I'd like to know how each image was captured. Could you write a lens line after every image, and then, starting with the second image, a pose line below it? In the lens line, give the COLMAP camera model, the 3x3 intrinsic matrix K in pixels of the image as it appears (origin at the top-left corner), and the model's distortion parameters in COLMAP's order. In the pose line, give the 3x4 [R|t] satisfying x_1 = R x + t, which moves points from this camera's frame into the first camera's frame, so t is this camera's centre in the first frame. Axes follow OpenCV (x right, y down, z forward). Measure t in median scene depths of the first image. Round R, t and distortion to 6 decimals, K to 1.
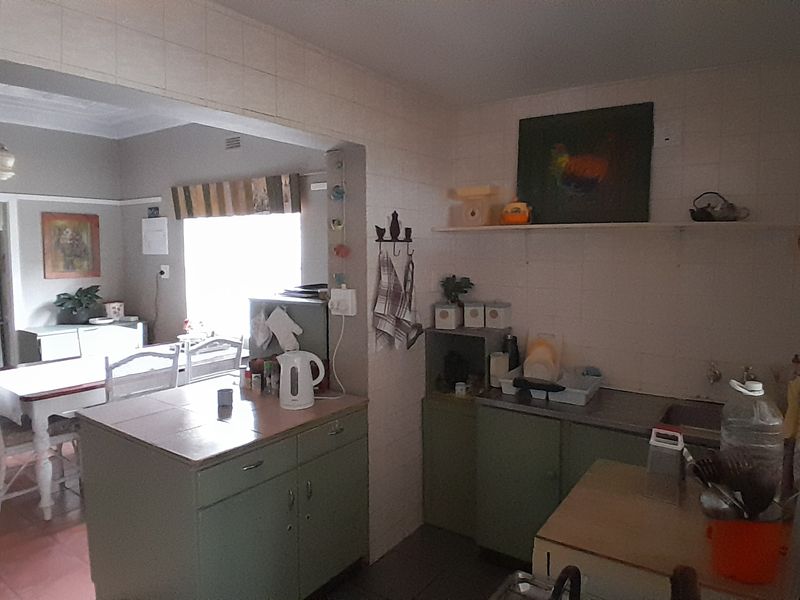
lens RADIAL K [[542.2, 0, 402.5], [0, 542.2, 284.4], [0, 0, 1]] dist [0.033908, -0.064412]
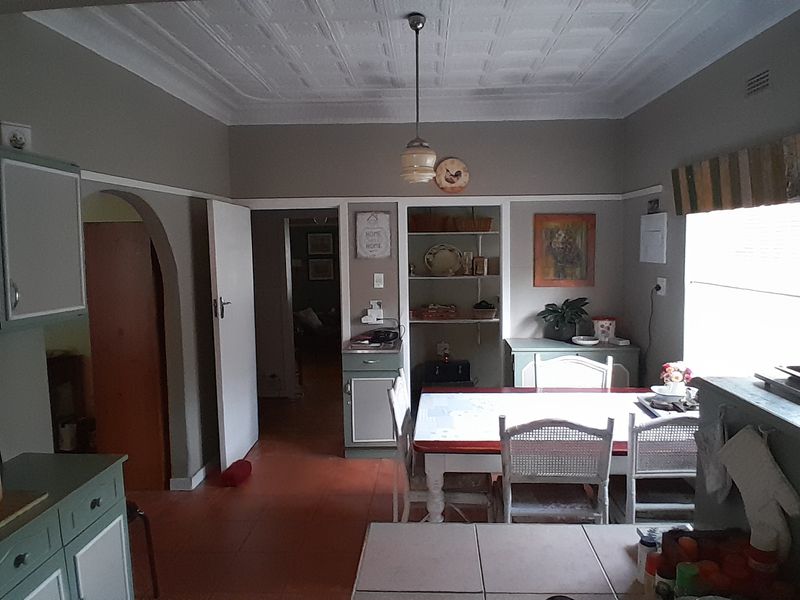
lens RADIAL K [[542.2, 0, 402.5], [0, 542.2, 284.4], [0, 0, 1]] dist [0.033908, -0.064412]
pose [[0.553273, 0.060330, -0.830813, -0.019994], [-0.048457, 0.998016, 0.040203, -0.039658], [0.831590, 0.018015, 0.555098, 0.305166]]
